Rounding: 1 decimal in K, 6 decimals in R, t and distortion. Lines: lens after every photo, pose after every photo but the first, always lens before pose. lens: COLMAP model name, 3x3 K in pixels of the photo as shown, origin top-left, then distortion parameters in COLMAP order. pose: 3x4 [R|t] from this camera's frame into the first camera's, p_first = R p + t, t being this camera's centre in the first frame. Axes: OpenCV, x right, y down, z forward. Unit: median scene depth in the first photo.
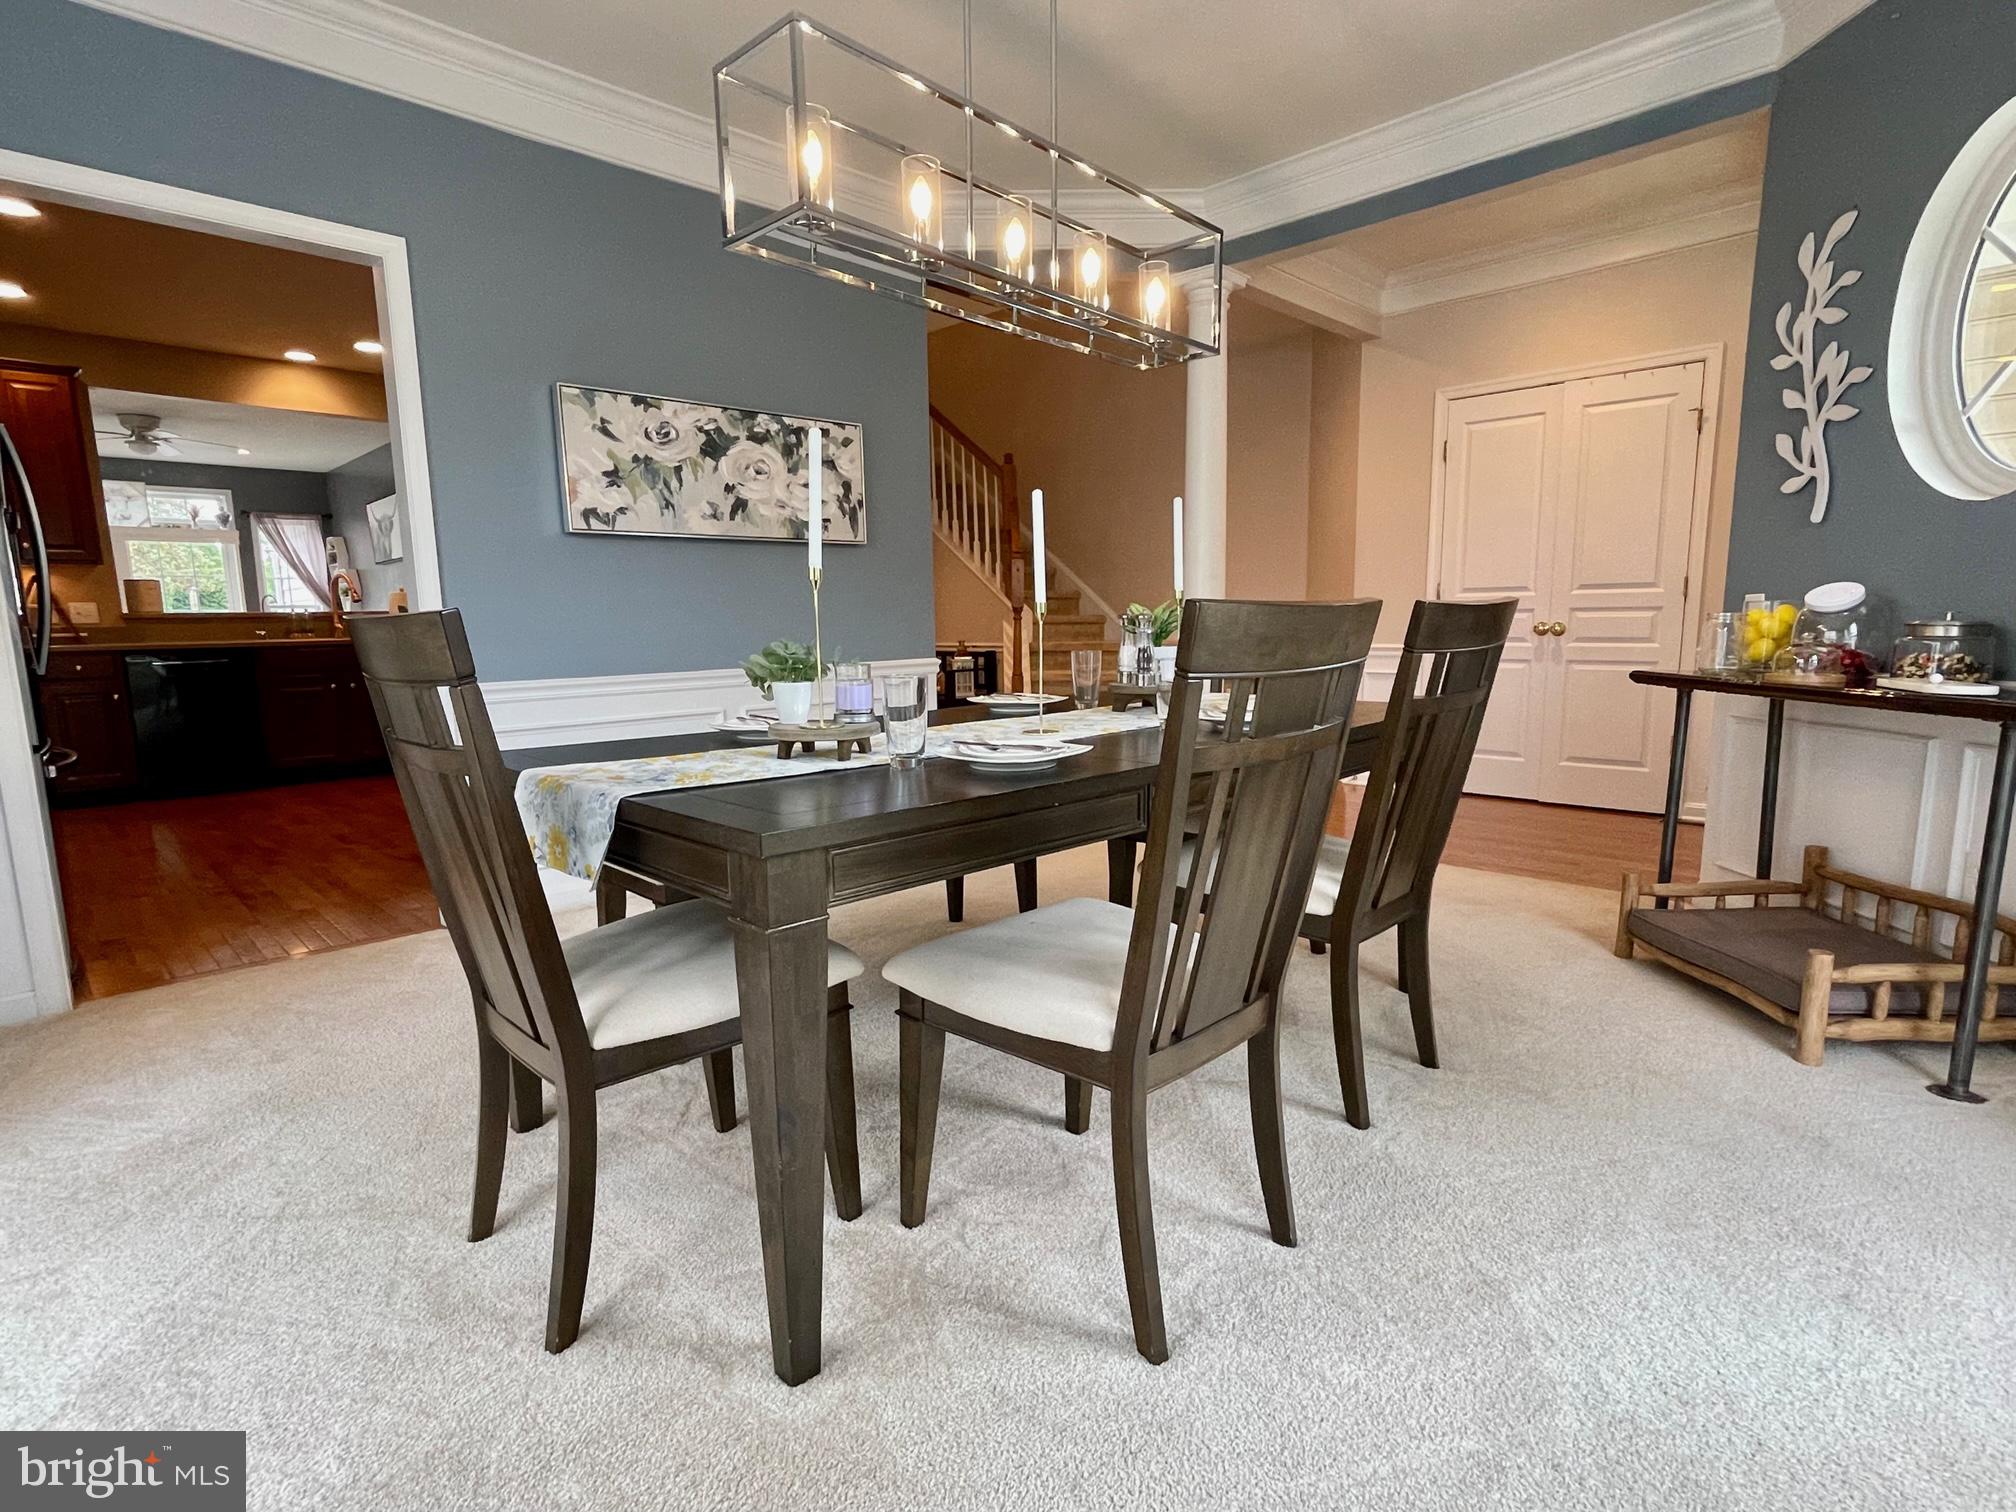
lens RADIAL K [[986.2, 0, 1009.2], [0, 986.2, 761.7], [0, 0, 1]] dist [-0.000356, 0.000555]
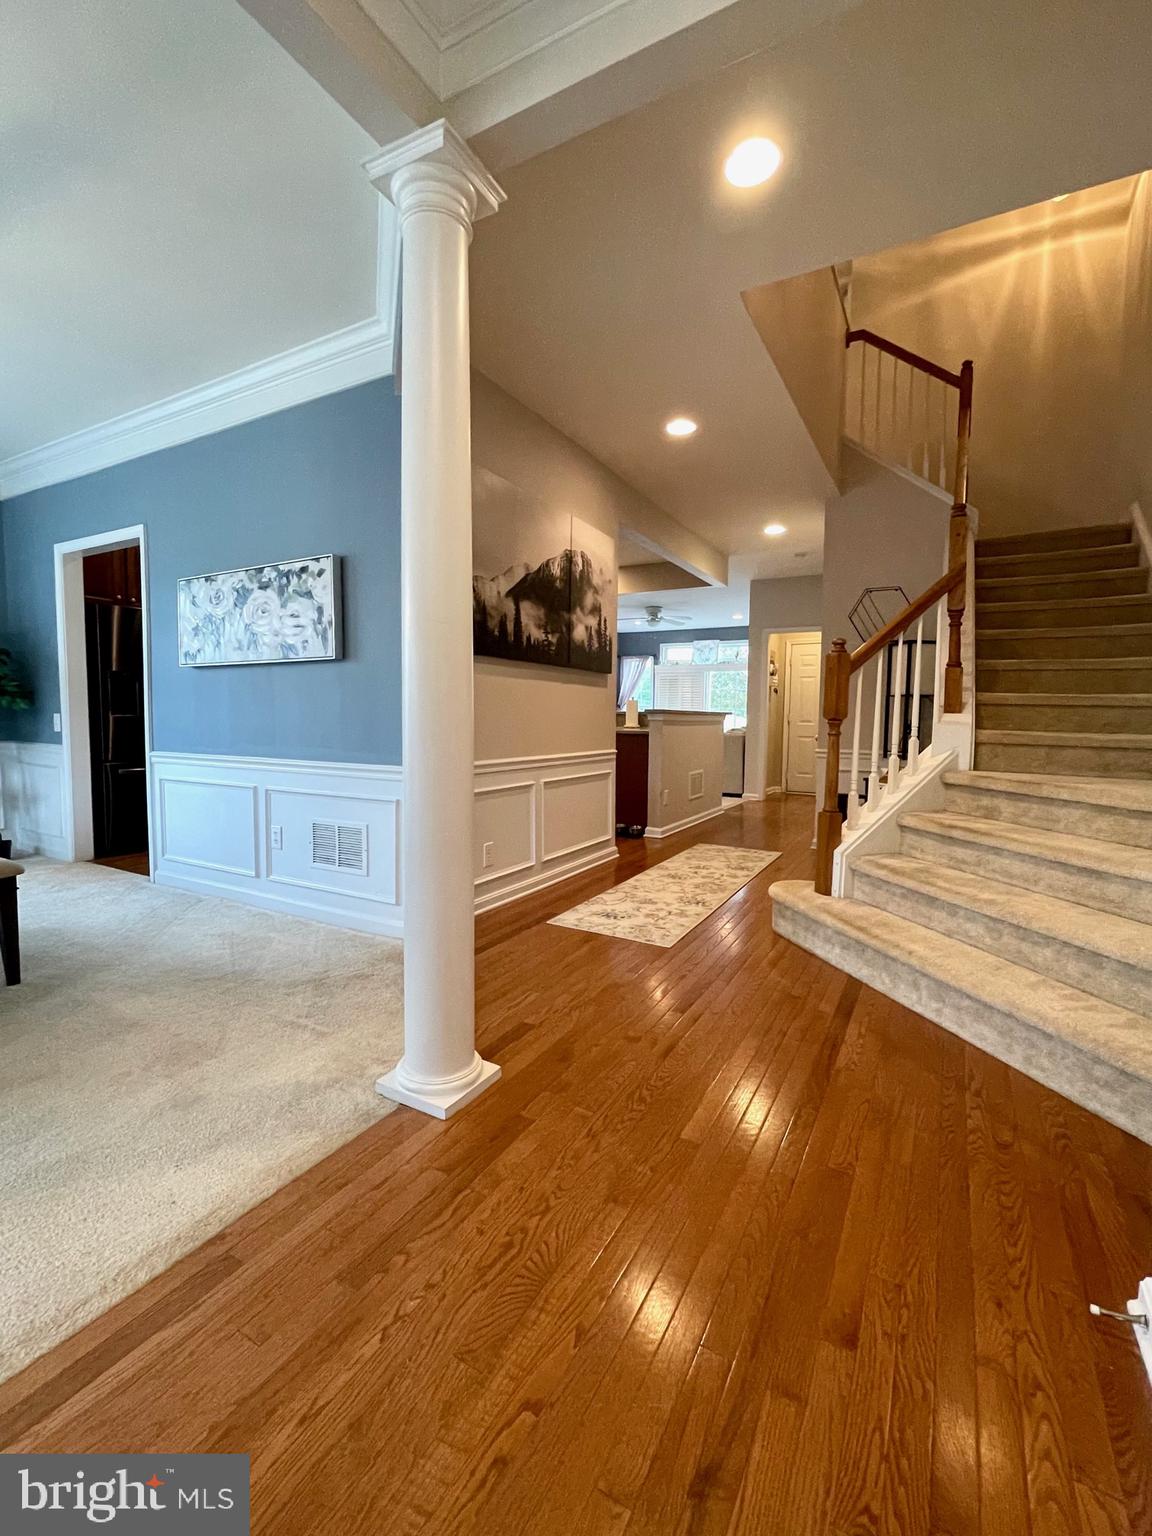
lens RADIAL K [[665.7, 0, 569.8], [0, 665.7, 769.3], [0, 0, 1]] dist [-0.000265, 0.000118]
pose [[0.268944, 0.098939, -0.958061, 0.744391], [-0.157886, 0.985783, 0.057480, -0.203285], [0.950127, 0.135806, 0.280742, 1.181616]]
